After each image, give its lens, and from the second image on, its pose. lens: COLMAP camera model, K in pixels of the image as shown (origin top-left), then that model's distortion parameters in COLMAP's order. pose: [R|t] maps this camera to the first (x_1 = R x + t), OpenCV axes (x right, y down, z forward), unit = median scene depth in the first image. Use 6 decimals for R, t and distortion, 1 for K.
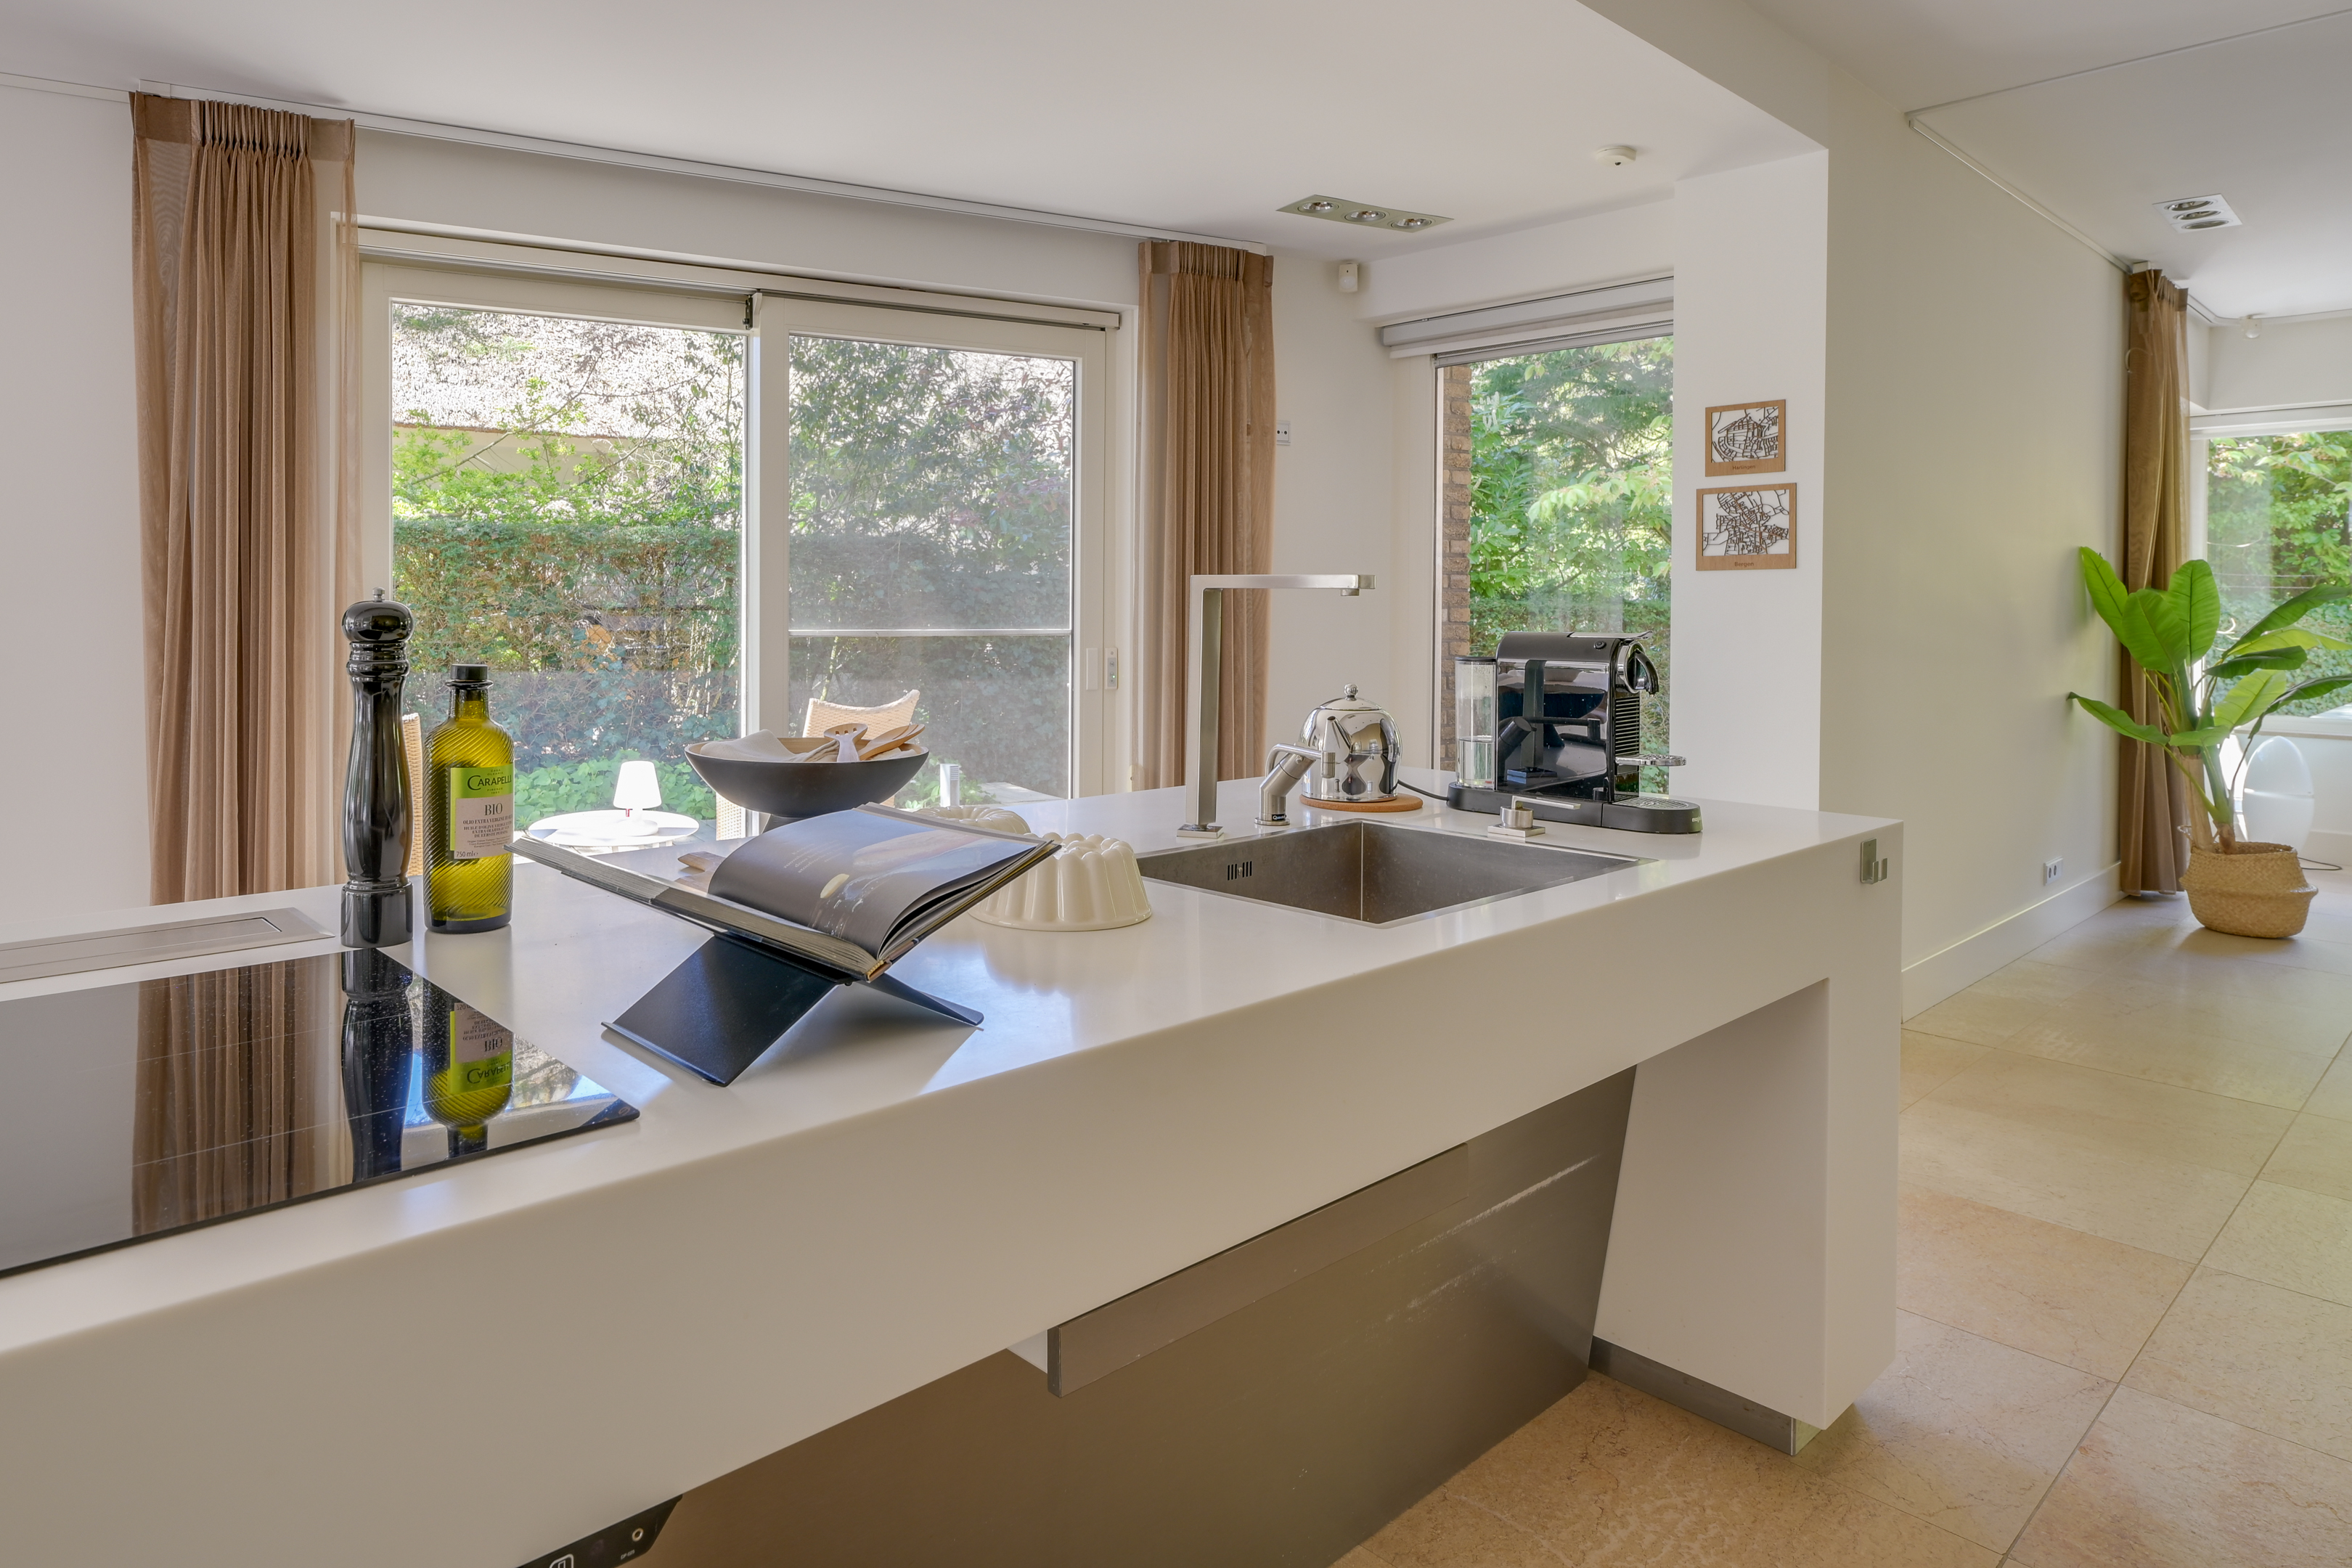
lens RADIAL K [[1388.3, 0, 1015.4], [0, 1388.3, 600.6], [0, 0, 1]] dist [0.004806, -0.002272]
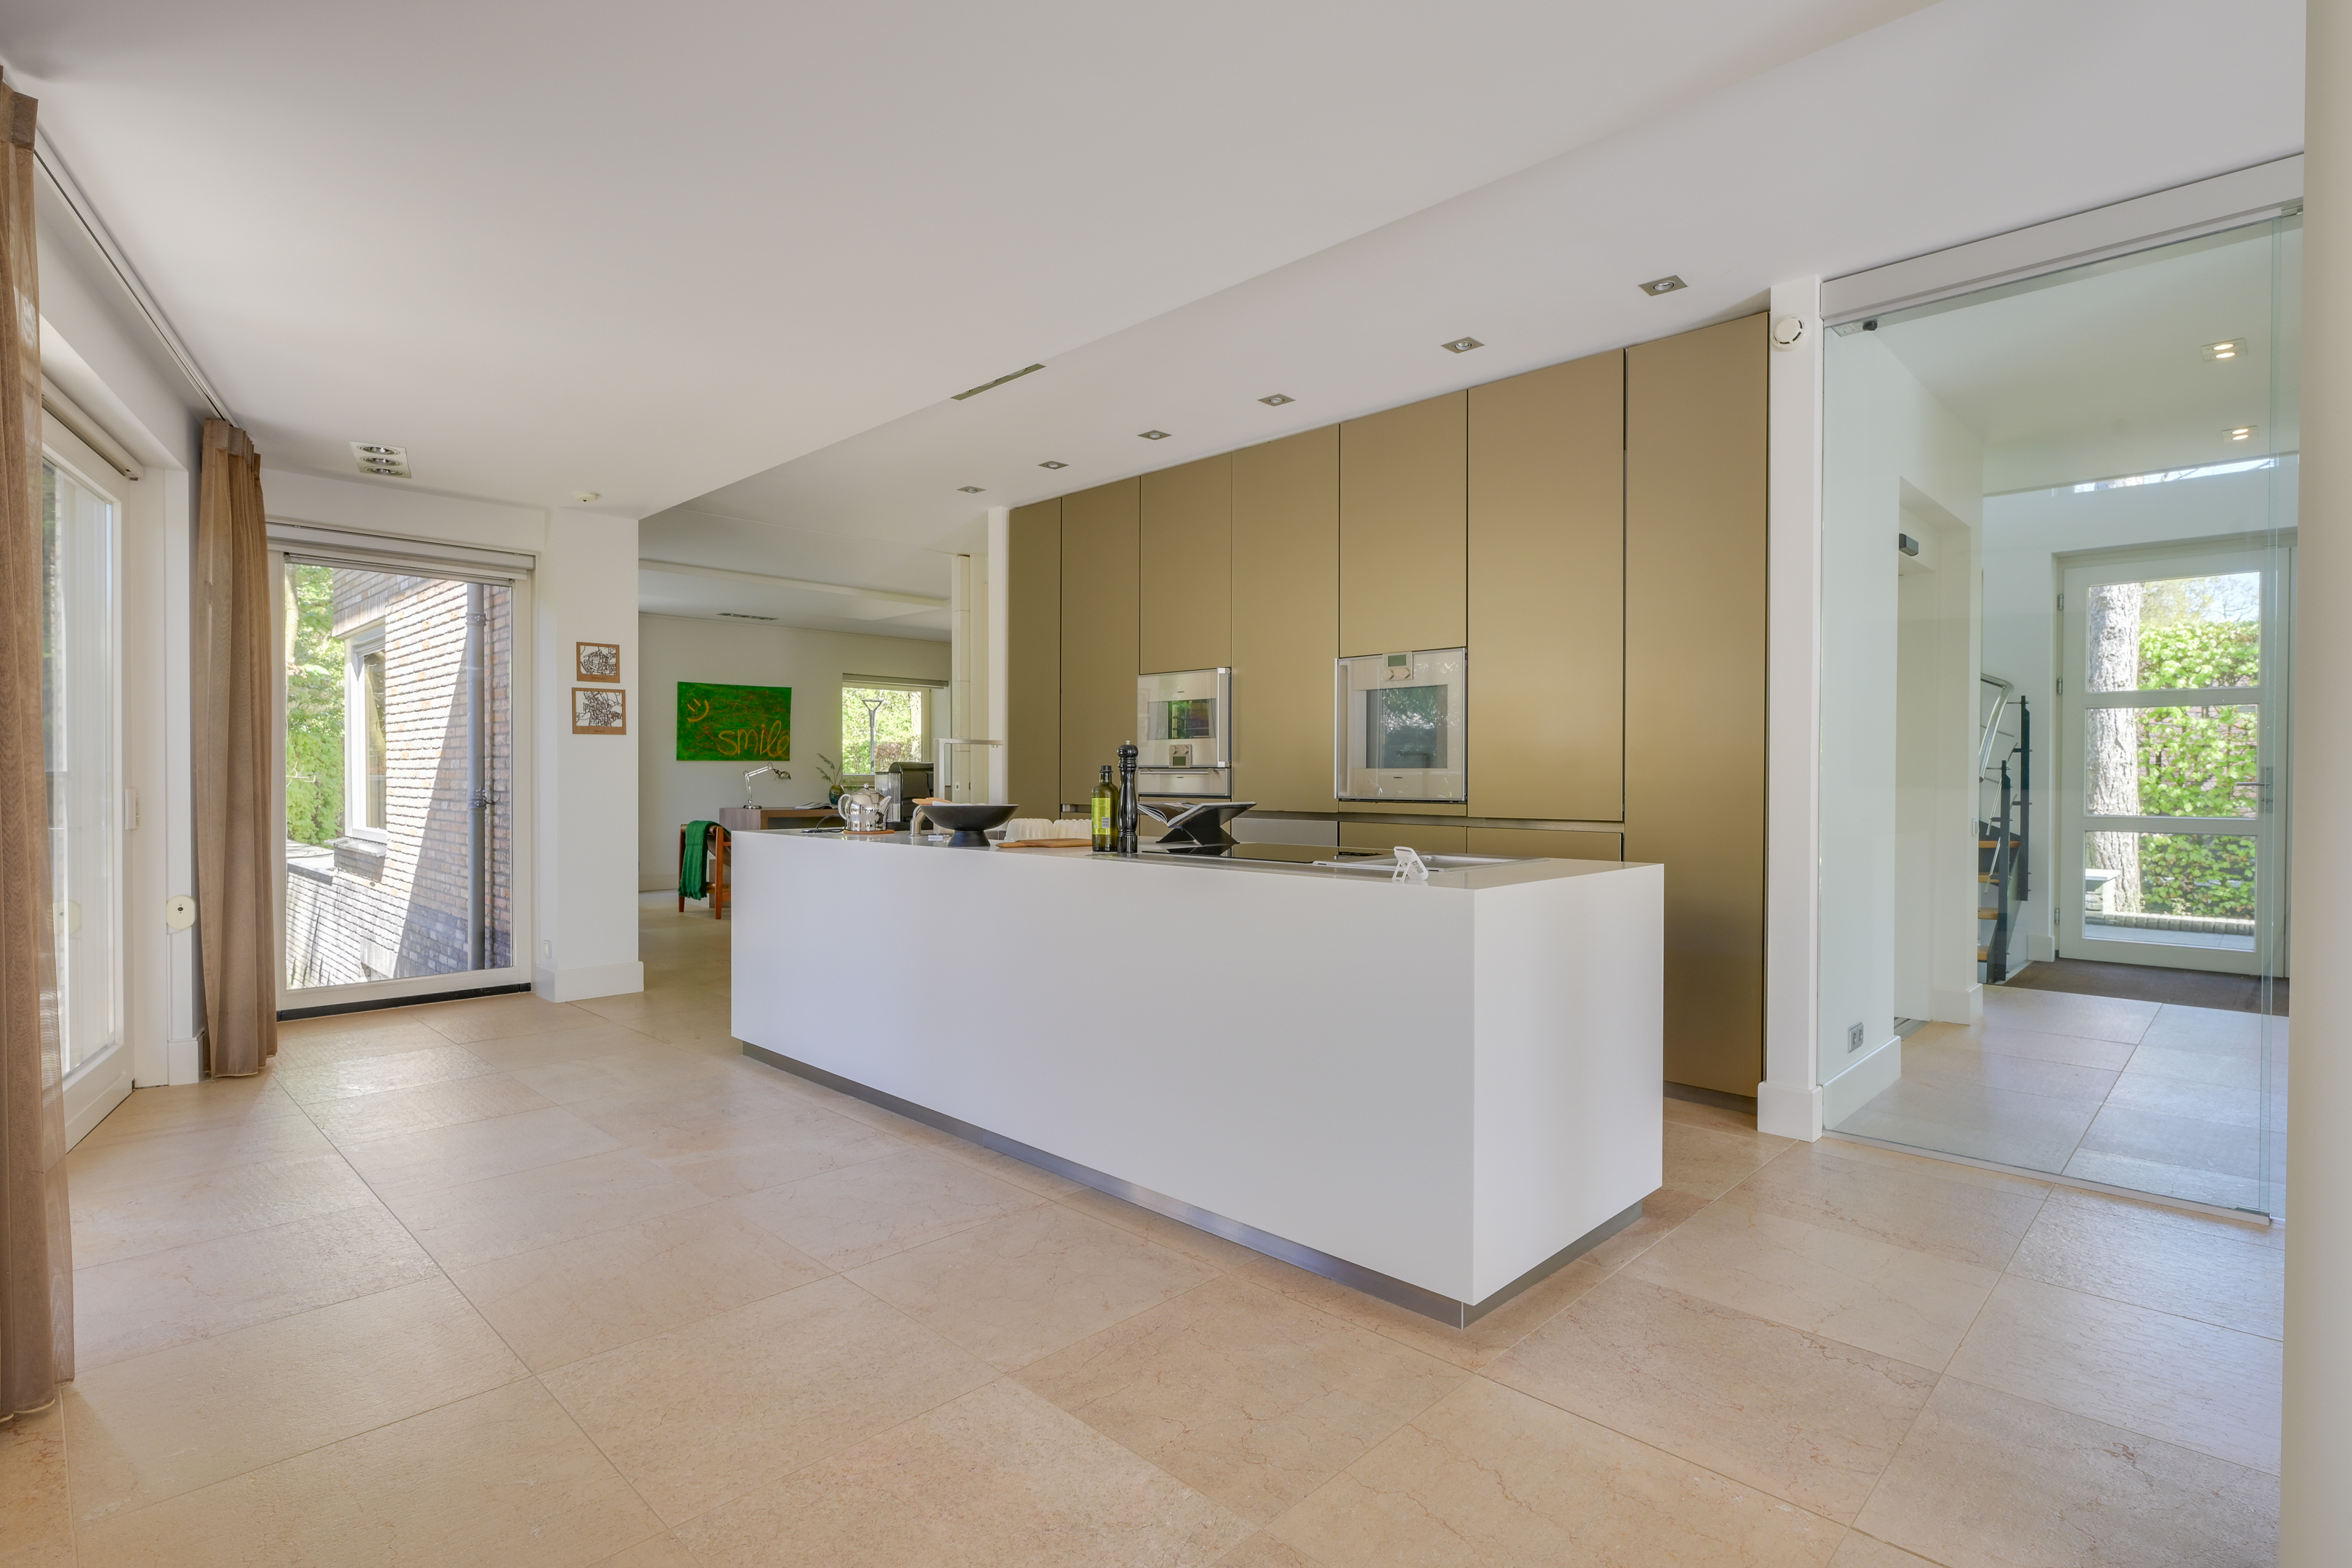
lens RADIAL K [[1139.0, 0, 1165.8], [0, 1139.0, 780.2], [0, 0, 1]] dist [0.002668, -0.000641]
pose [[-0.082612, -0.011087, 0.996520, -1.015803], [-0.003459, 0.999935, 0.010839, 0.019066], [-0.996576, -0.002551, -0.082645, 0.373584]]
